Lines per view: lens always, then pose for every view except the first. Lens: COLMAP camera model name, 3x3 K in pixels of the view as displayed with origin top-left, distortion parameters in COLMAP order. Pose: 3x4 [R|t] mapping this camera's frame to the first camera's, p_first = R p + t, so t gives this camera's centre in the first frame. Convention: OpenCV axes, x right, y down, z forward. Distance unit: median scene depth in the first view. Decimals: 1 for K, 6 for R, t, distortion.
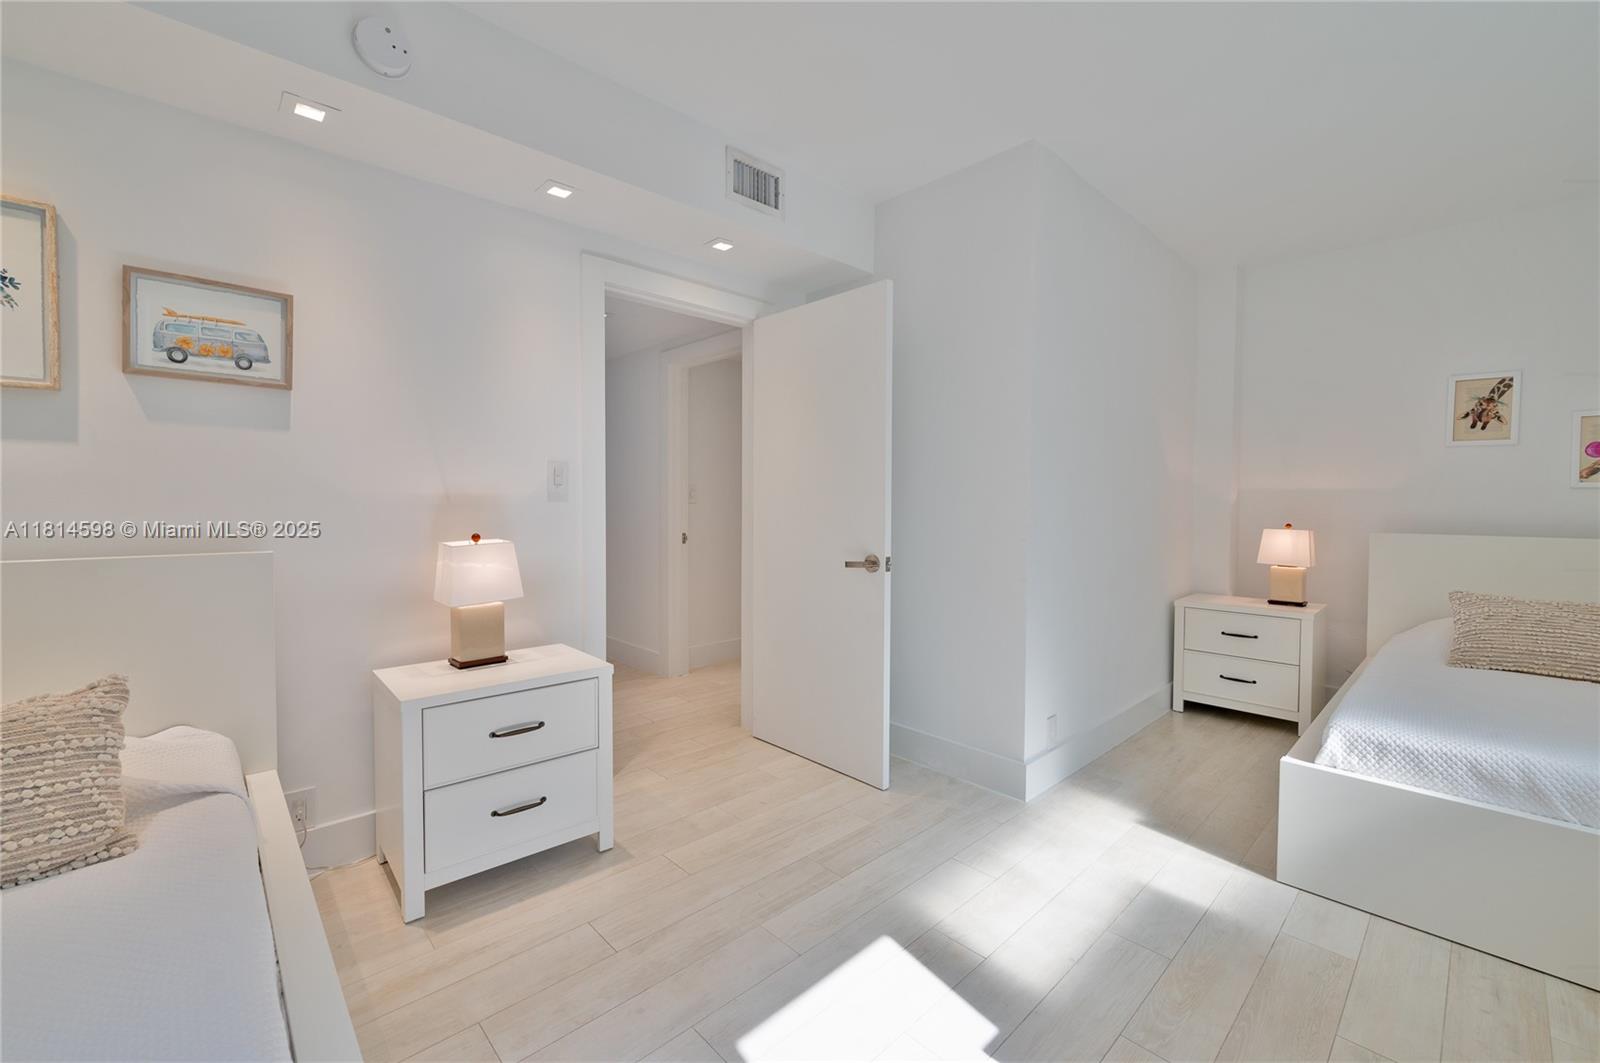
lens RADIAL K [[650.0, 0, 797.9], [0, 650.0, 521.0], [0, 0, 1]] dist [-0.010011, -0.000281]
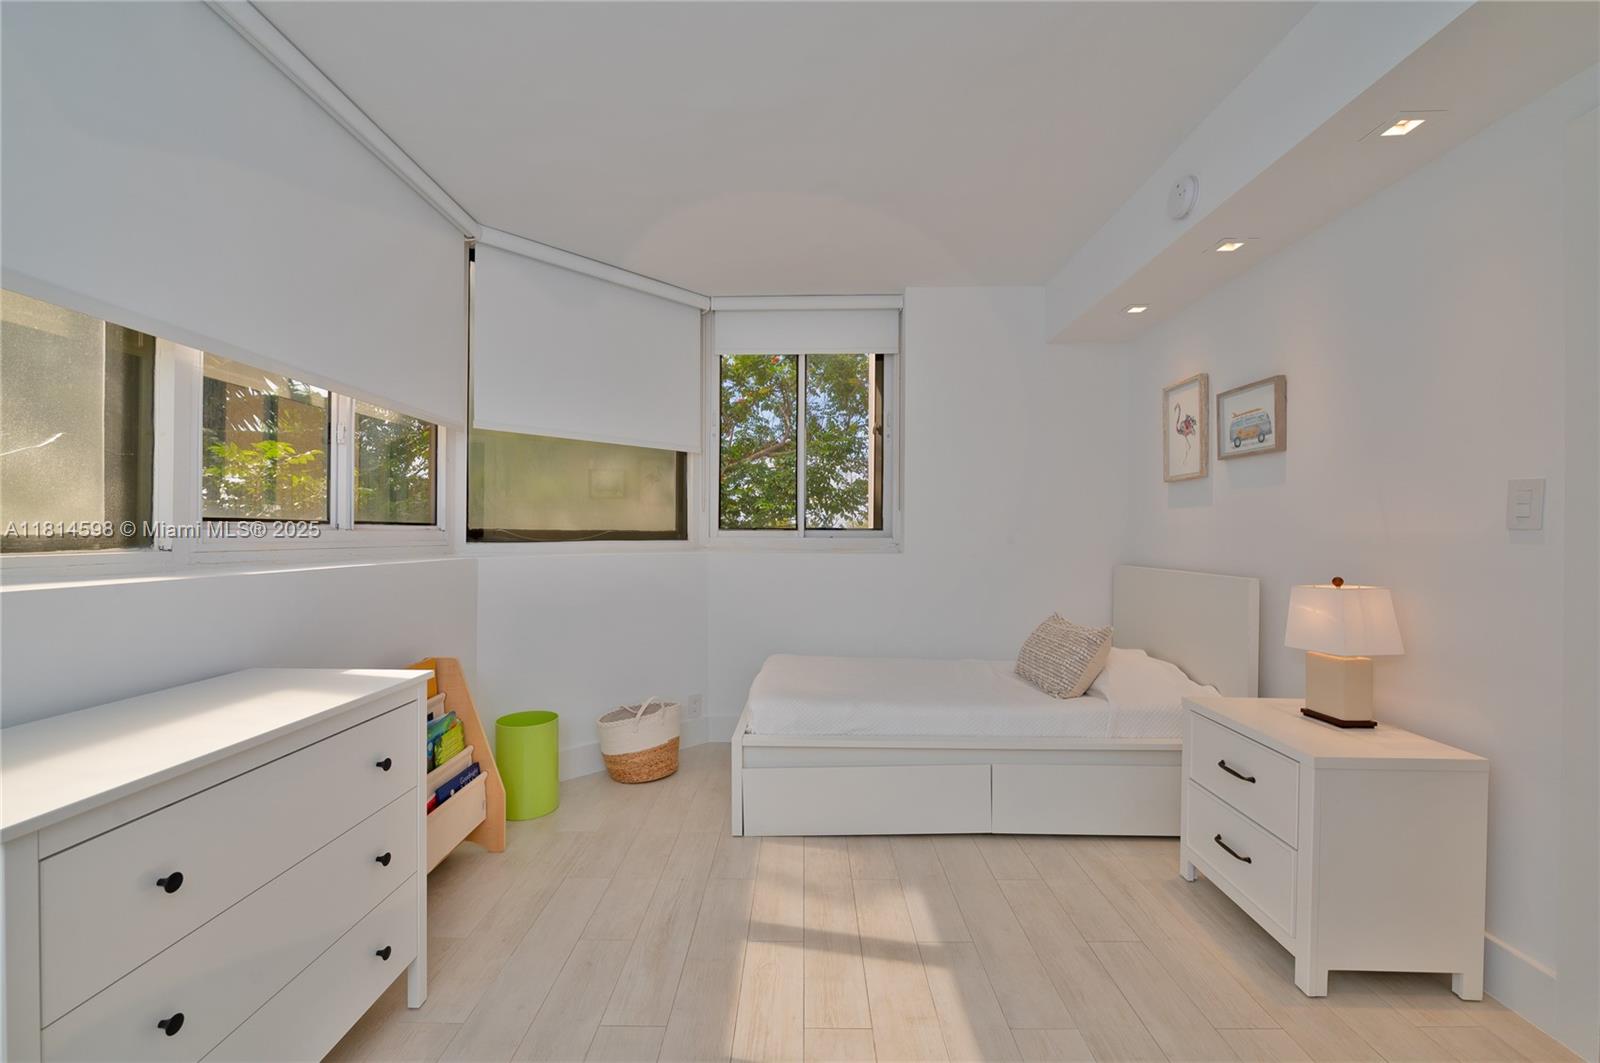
lens RADIAL K [[666.0, 0, 788.8], [0, 666.0, 527.2], [0, 0, 1]] dist [-0.000104, -0.000149]
pose [[-0.697210, -0.007035, -0.716832, 0.846315], [-0.017278, 0.999826, 0.006993, -0.052707], [0.716658, 0.017261, -0.697211, 1.305713]]
